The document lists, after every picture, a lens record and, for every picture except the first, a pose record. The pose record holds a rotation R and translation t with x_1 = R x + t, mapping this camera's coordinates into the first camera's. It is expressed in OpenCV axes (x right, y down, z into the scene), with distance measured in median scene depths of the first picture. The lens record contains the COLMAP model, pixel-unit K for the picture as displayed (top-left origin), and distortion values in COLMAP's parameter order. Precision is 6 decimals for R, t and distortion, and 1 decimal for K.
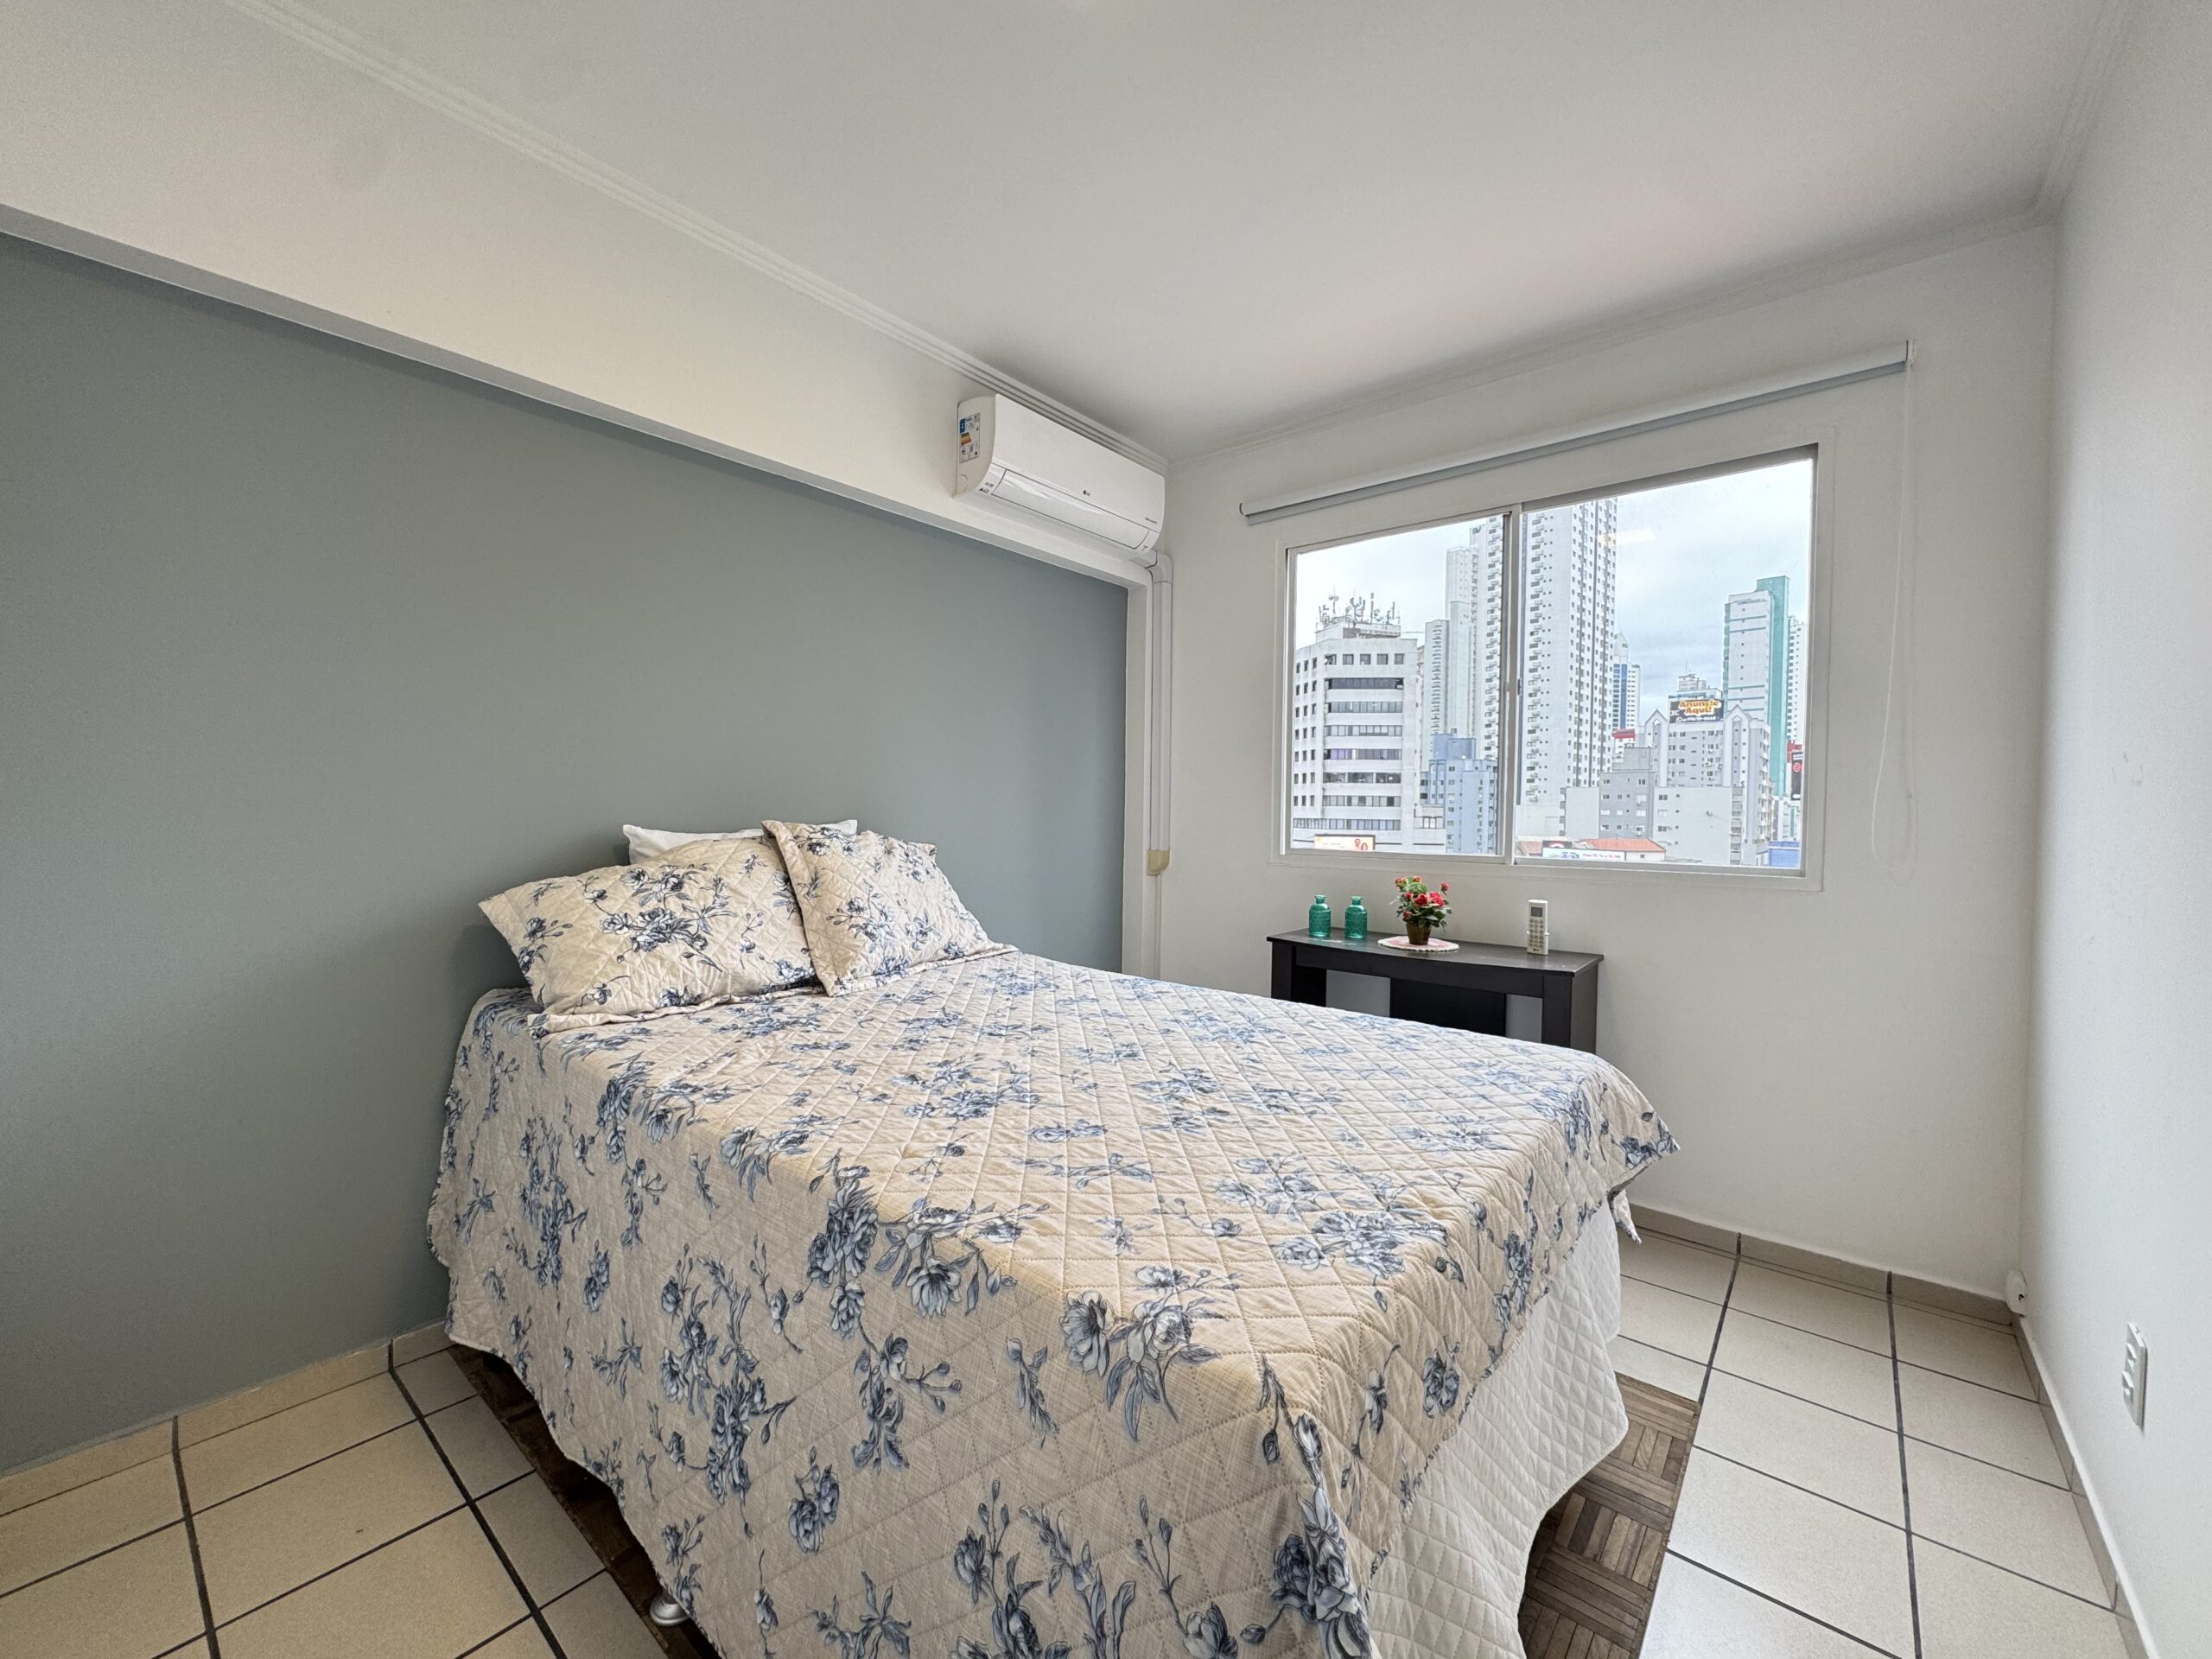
lens RADIAL K [[881.1, 0, 1106.0], [0, 881.1, 829.5], [0, 0, 1]] dist [-0.004117, -0.000045]
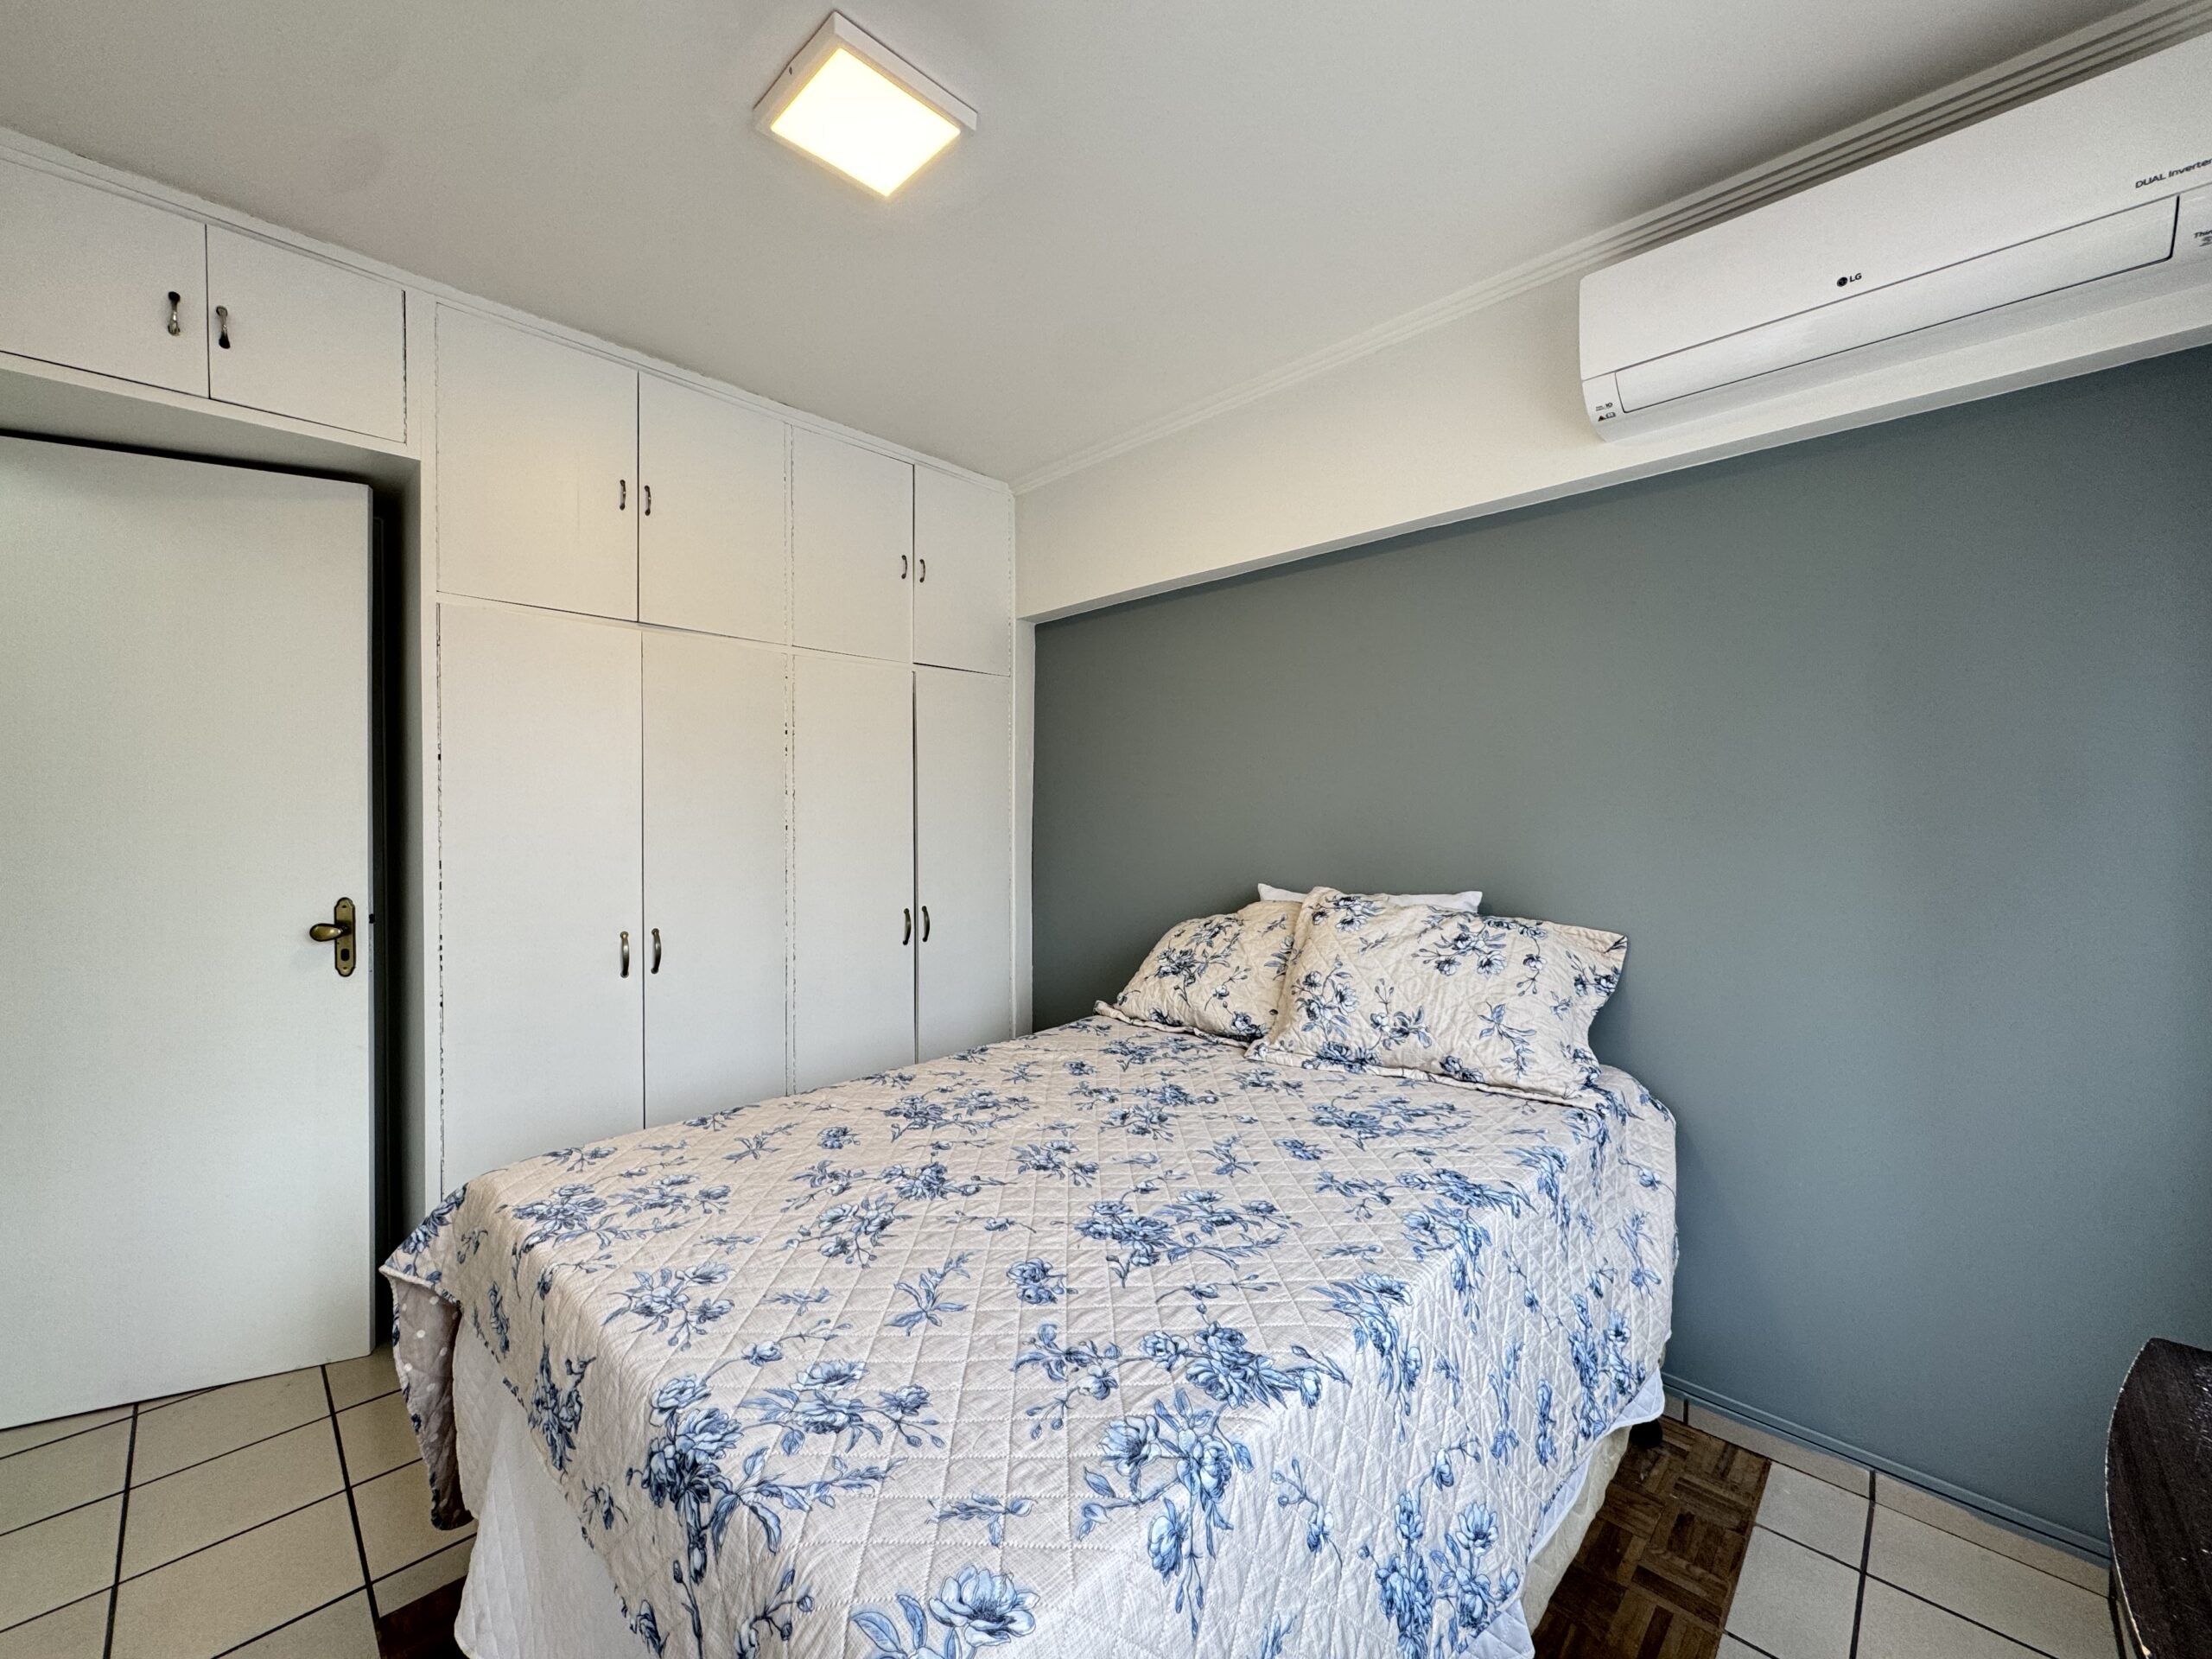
lens RADIAL K [[881.1, 0, 1106.0], [0, 881.1, 829.5], [0, 0, 1]] dist [-0.004117, -0.000045]
pose [[-0.077982, -0.003750, -0.996948, 0.866147], [-0.022944, 0.999735, -0.001966, -0.089107], [0.996691, 0.022721, -0.078048, 1.041049]]
